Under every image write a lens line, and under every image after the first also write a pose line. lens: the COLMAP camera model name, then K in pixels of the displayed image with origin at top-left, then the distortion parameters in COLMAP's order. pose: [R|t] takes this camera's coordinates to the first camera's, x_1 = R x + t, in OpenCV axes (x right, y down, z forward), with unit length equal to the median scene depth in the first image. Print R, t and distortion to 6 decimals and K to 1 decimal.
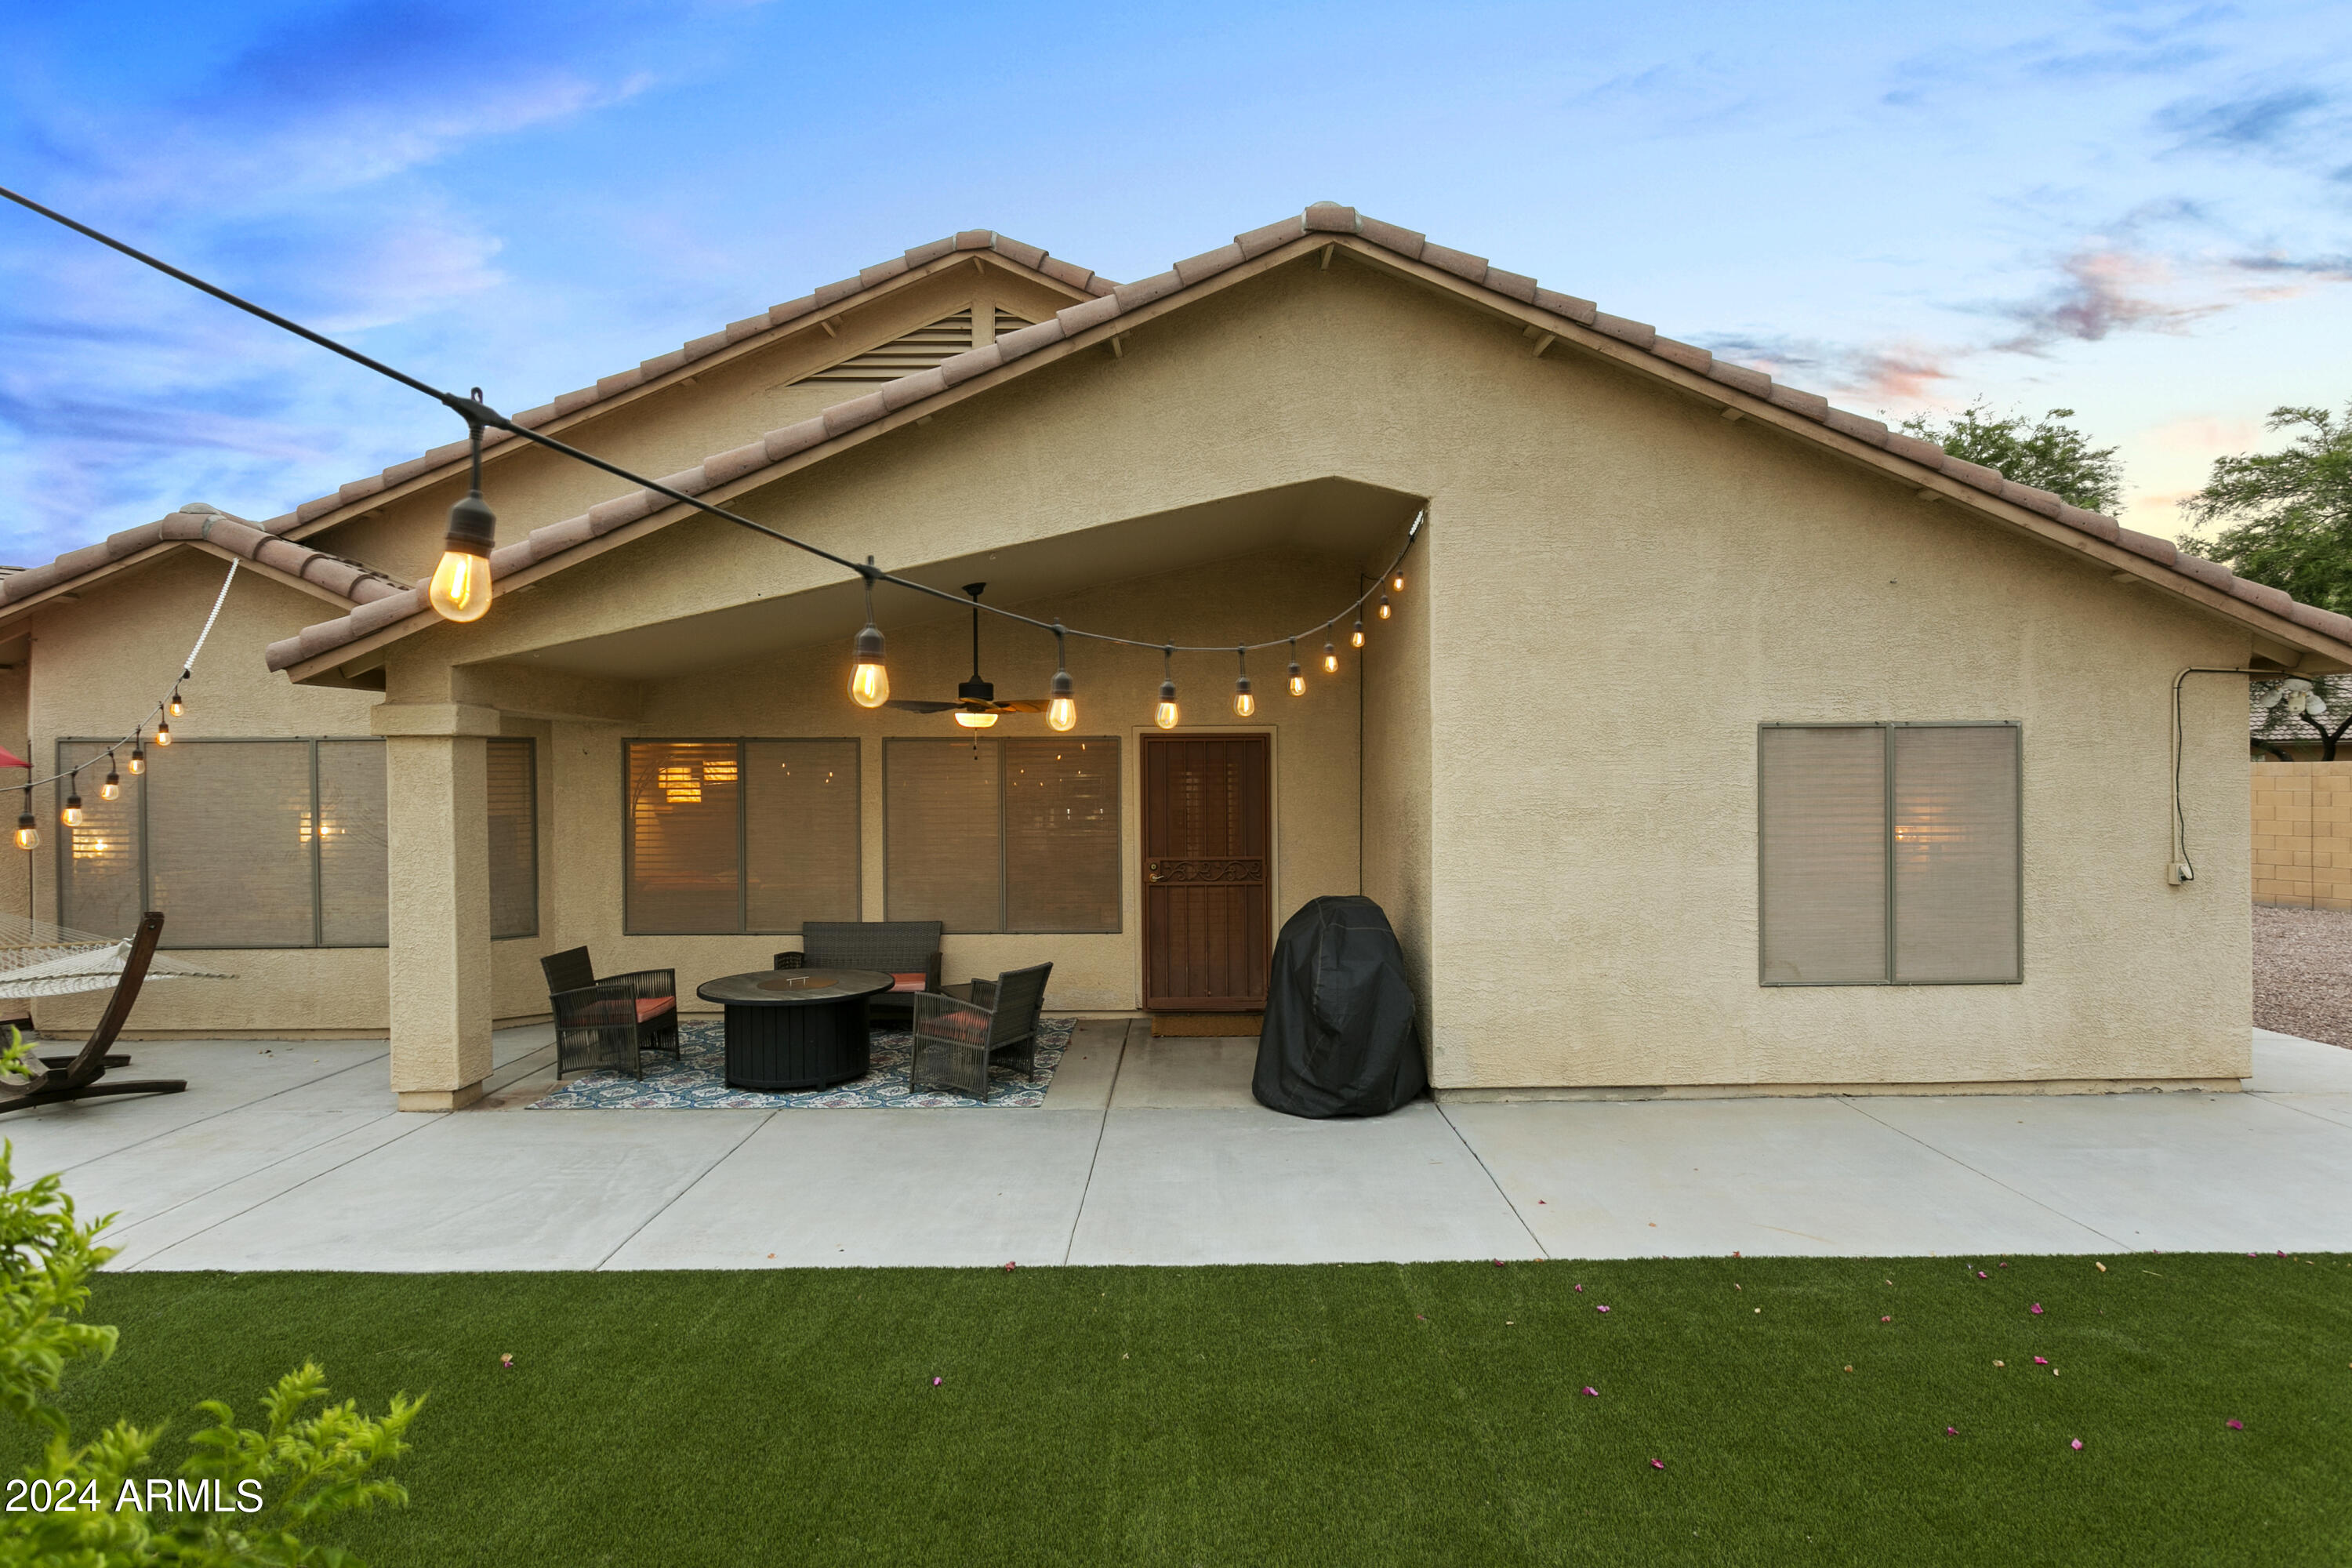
lens RADIAL K [[1196.5, 0, 1176.0], [0, 1196.5, 784.0], [0, 0, 1]] dist [-0.004086, 0.000711]
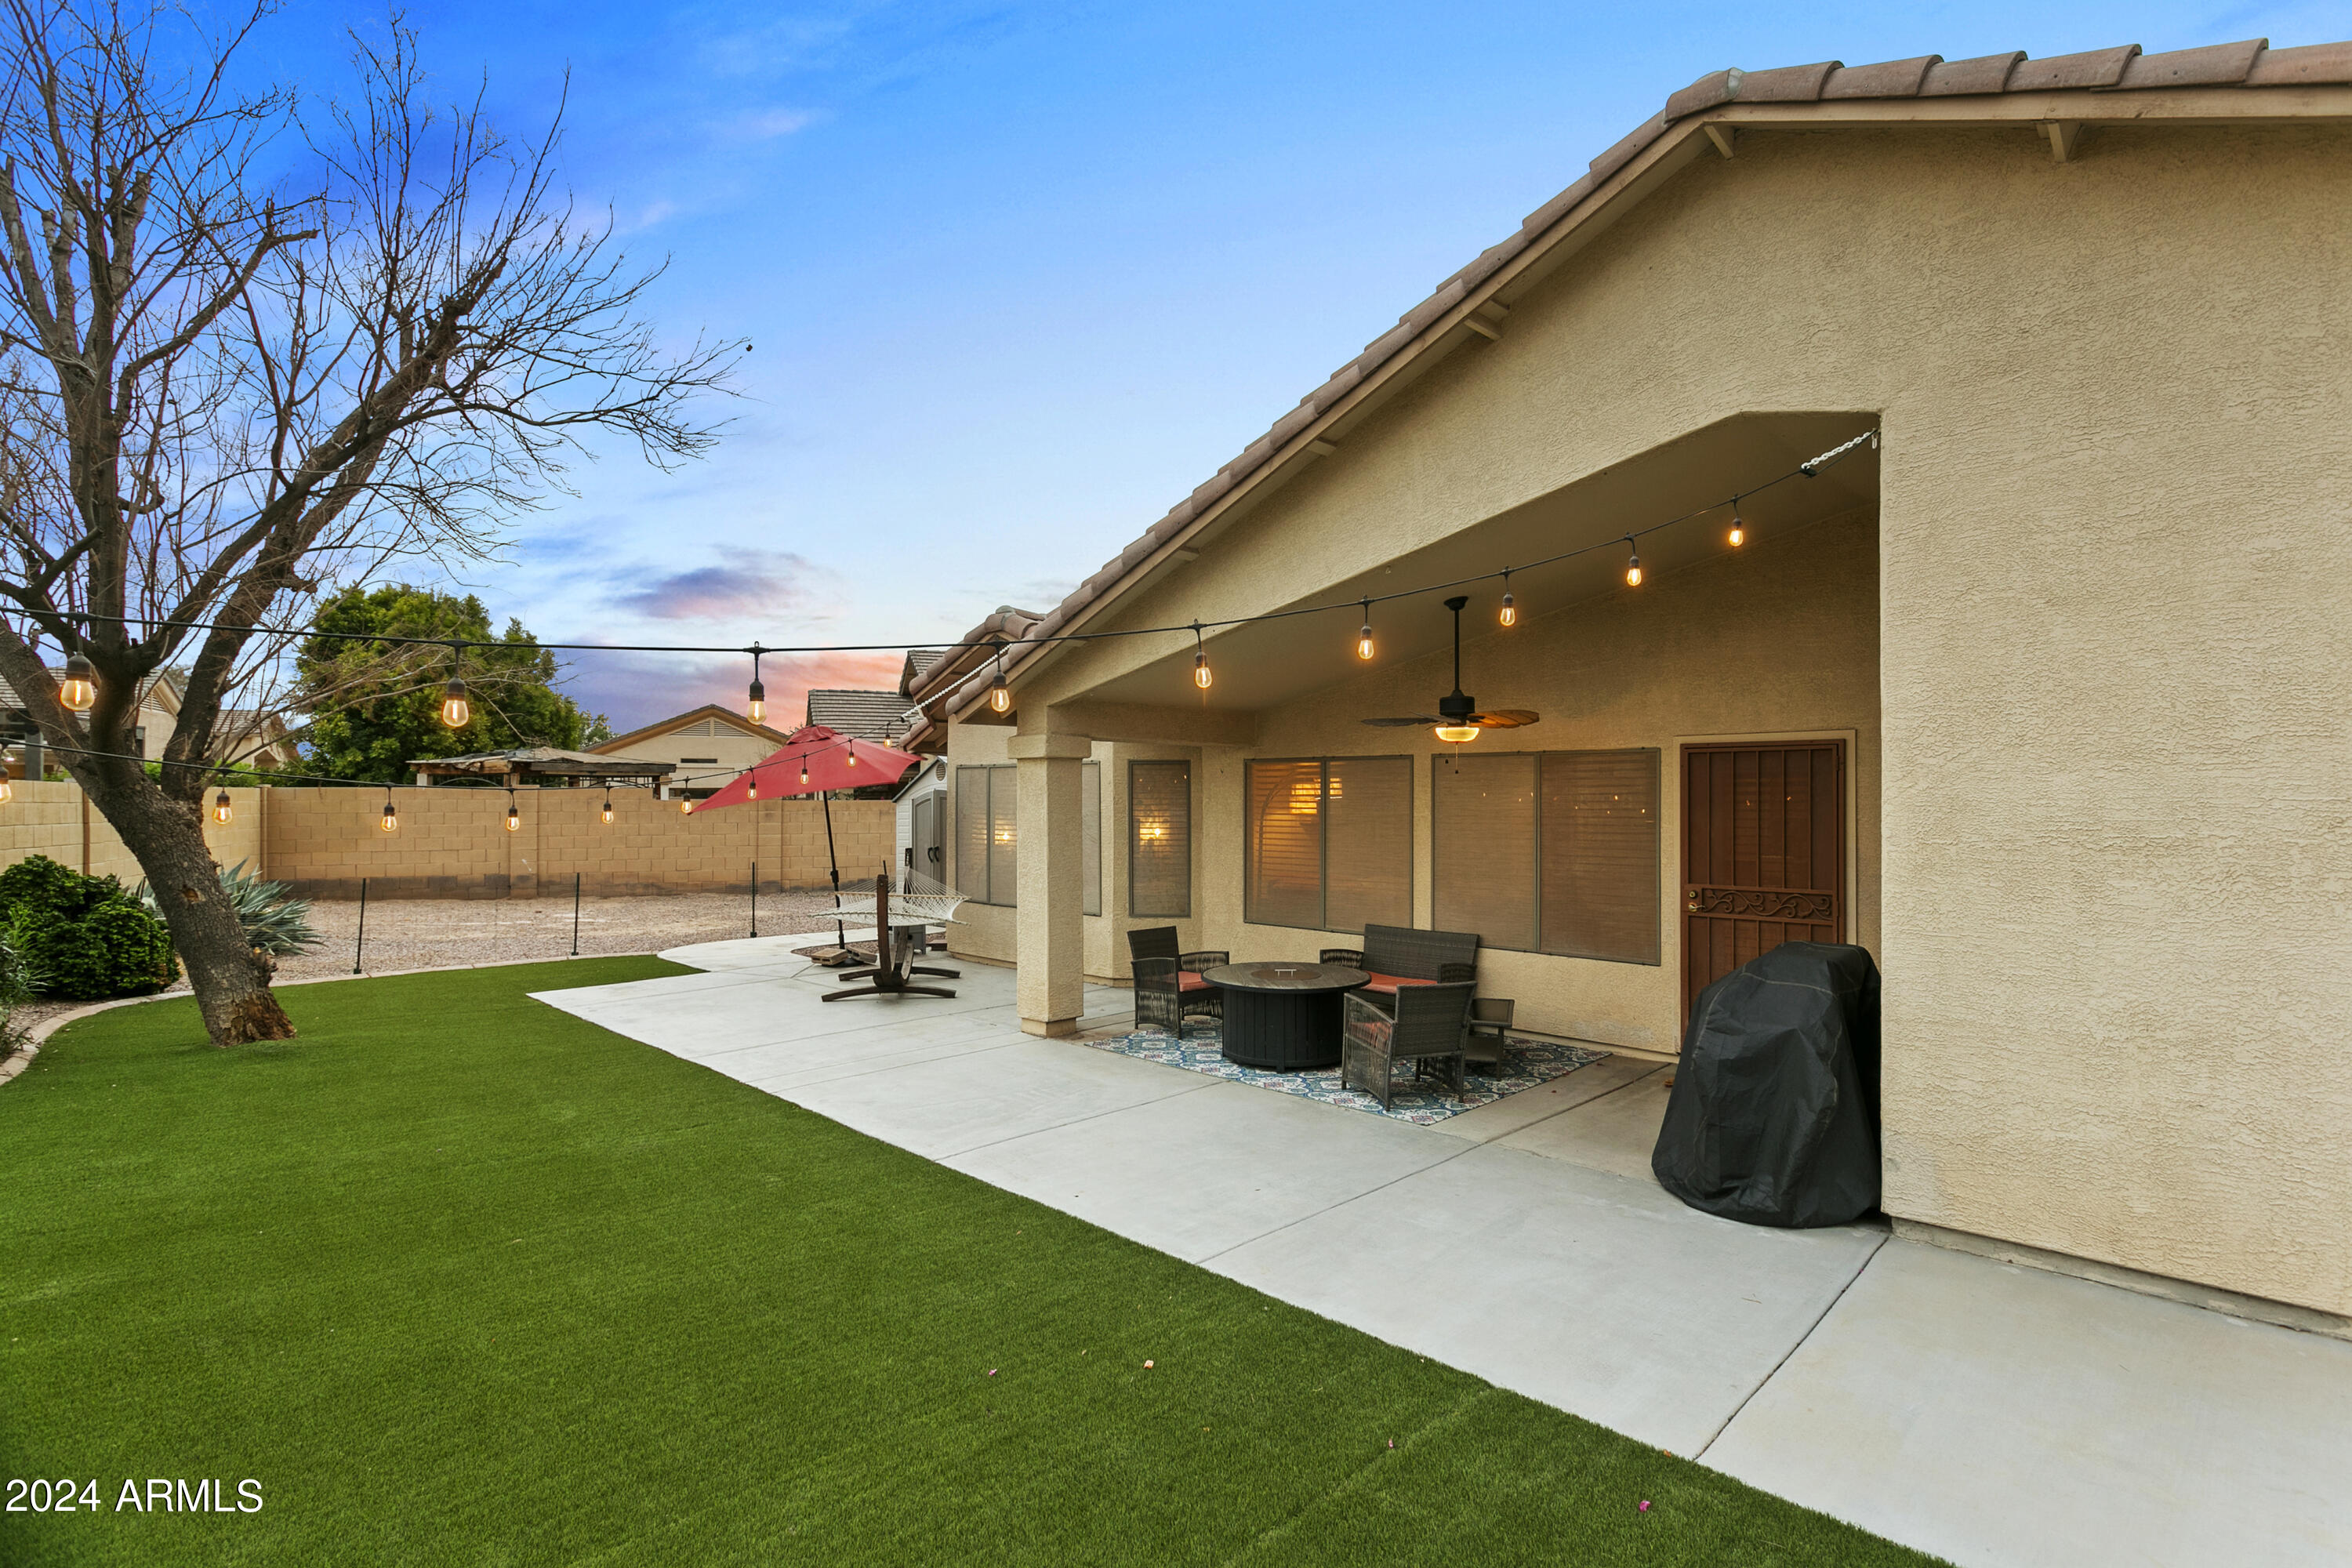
lens RADIAL K [[1104.6, 0, 1216.1], [0, 1104.6, 800.6], [0, 0, 1]] dist [0.002642, 0.001034]
pose [[0.725568, 0.007337, -0.688112, 0.383238], [-0.011905, 0.999927, -0.001892, 0.007425], [0.688048, 0.009565, 0.725602, 0.223394]]
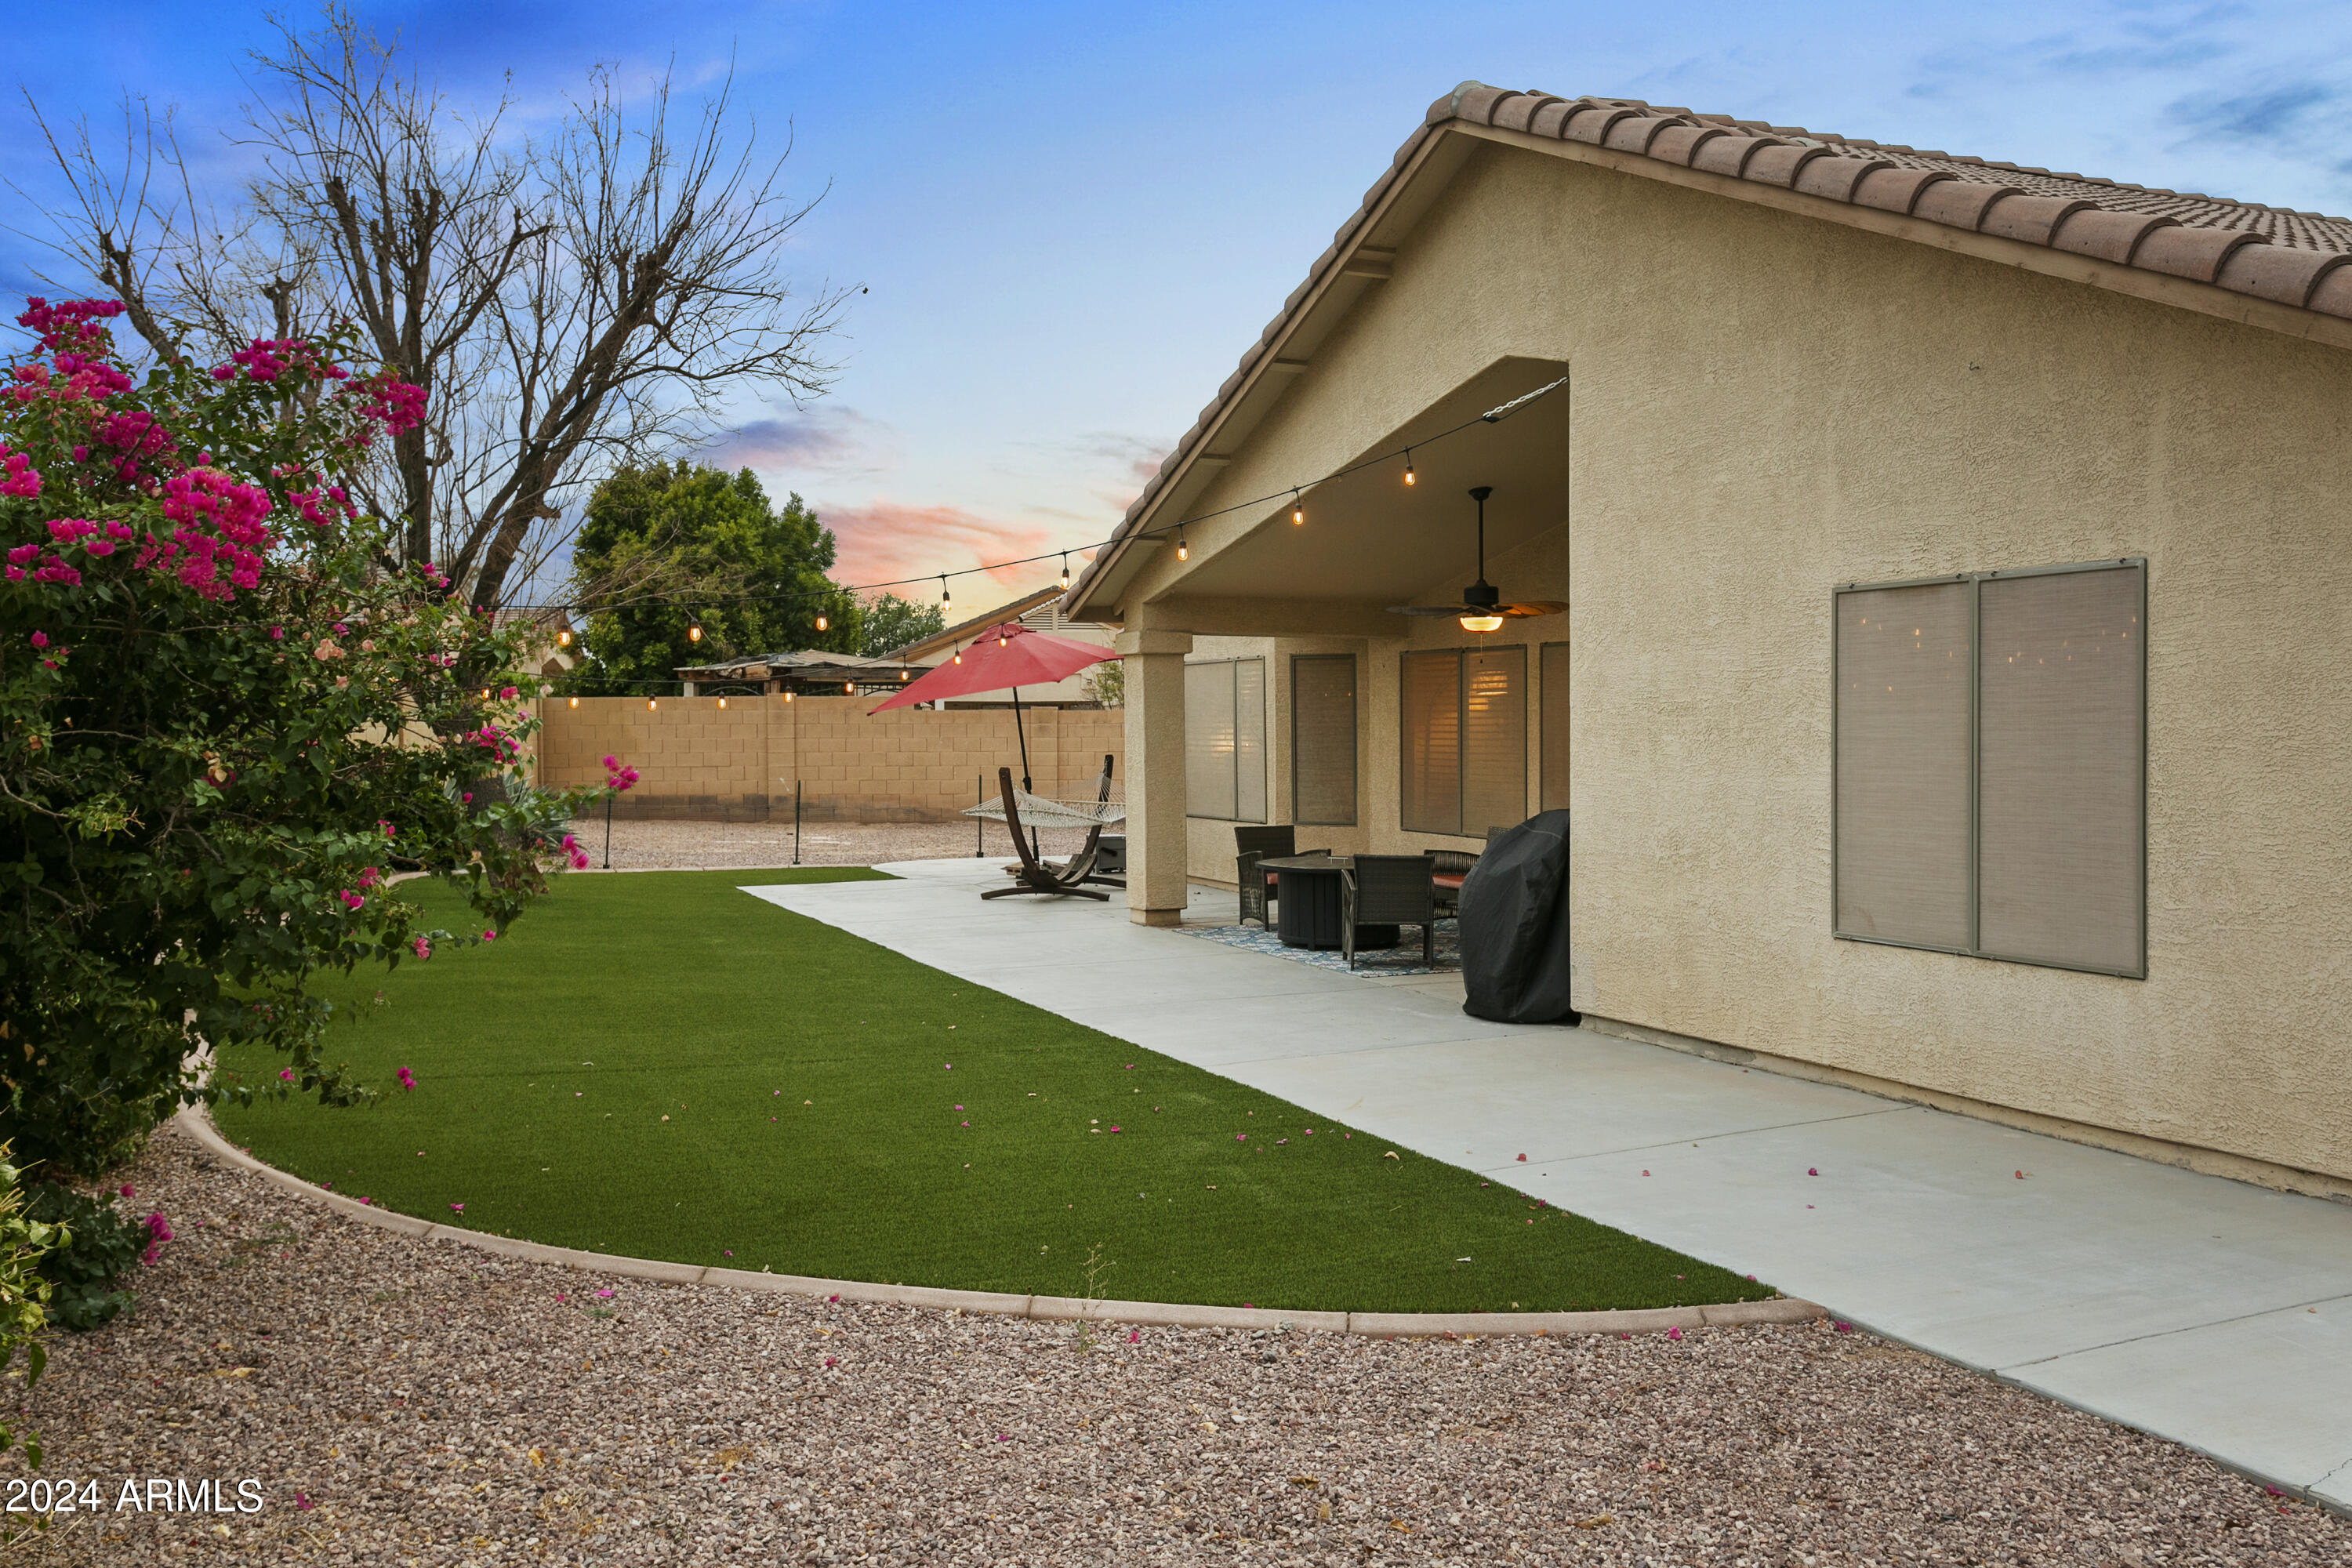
lens RADIAL K [[1861.0, 0, 1320.3], [0, 1861.0, 783.4], [0, 0, 1]] dist [0.008298, 0.001342]
pose [[0.468418, 0.032667, -0.882903, 1.373271], [-0.008416, 0.999436, 0.032514, 0.036919], [0.883467, -0.007800, 0.468429, 0.166767]]
